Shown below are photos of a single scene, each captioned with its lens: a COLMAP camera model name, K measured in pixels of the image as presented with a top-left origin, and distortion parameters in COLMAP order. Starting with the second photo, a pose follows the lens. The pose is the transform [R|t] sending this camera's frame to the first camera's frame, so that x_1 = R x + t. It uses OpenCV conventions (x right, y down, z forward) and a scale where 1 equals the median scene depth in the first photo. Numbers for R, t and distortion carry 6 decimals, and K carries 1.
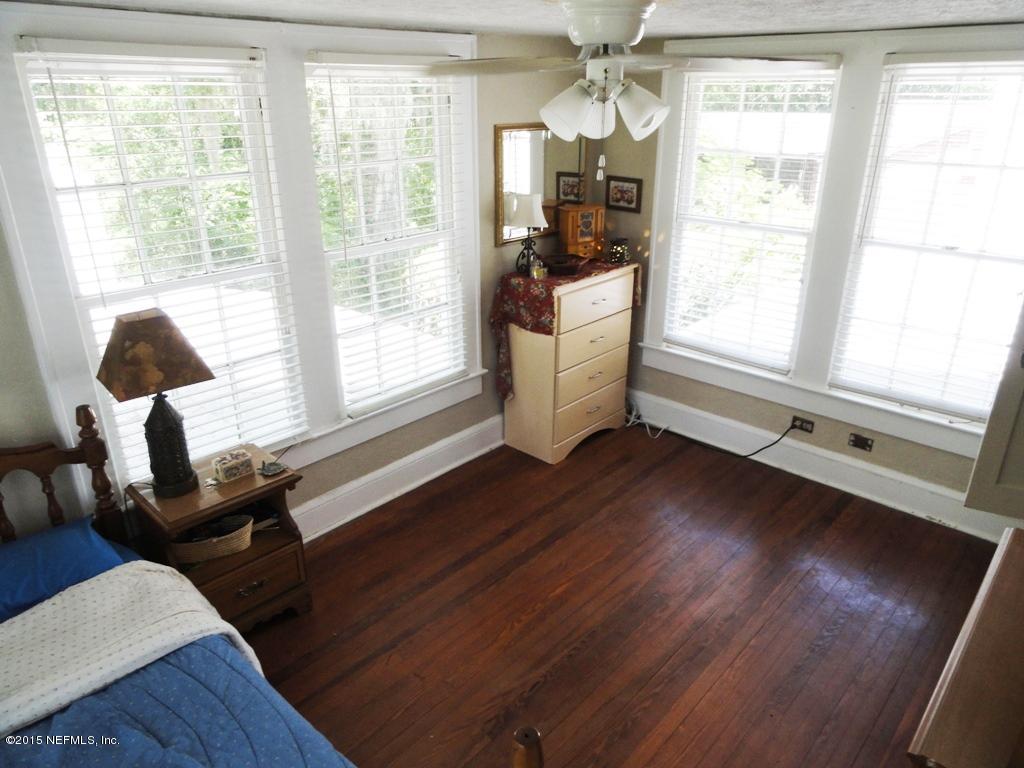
lens RADIAL K [[705.5, 0, 511.9], [0, 705.5, 383.1], [0, 0, 1]] dist [-0.007422, 0.007756]
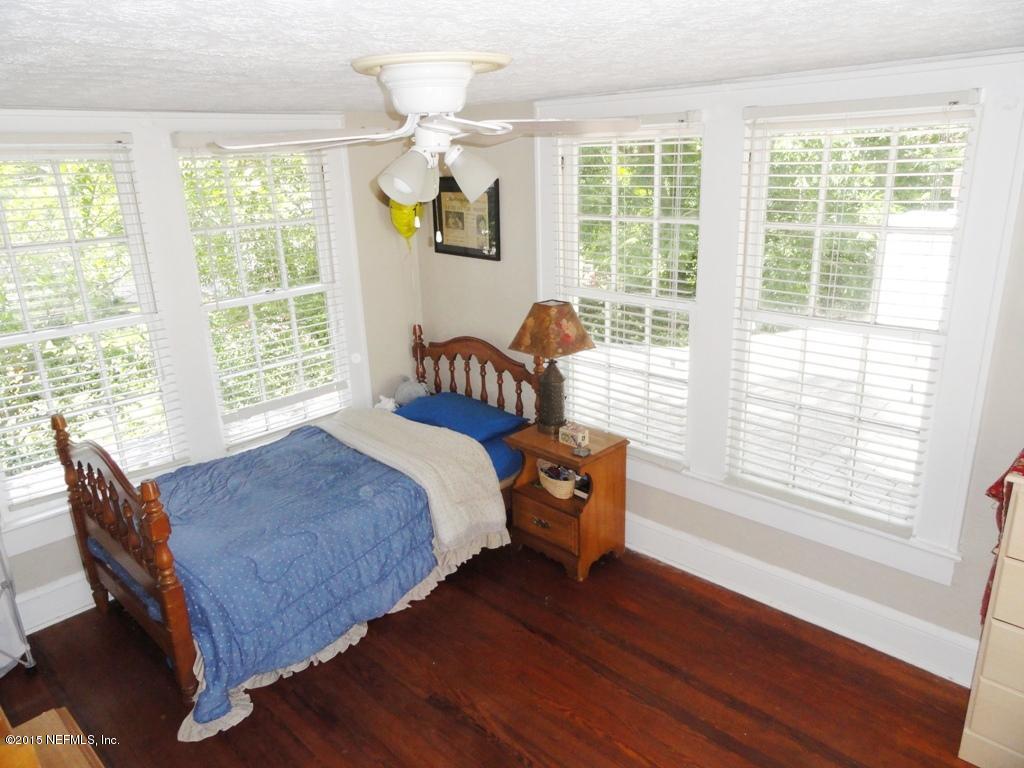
lens RADIAL K [[705.5, 0, 512.5], [0, 705.5, 382.2], [0, 0, 1]] dist [-0.007422, 0.007756]
pose [[-0.023959, 0.305336, -0.951943, 0.746451], [-0.351547, 0.888828, 0.293939, -0.286354], [0.935864, 0.341695, 0.086045, 0.698181]]
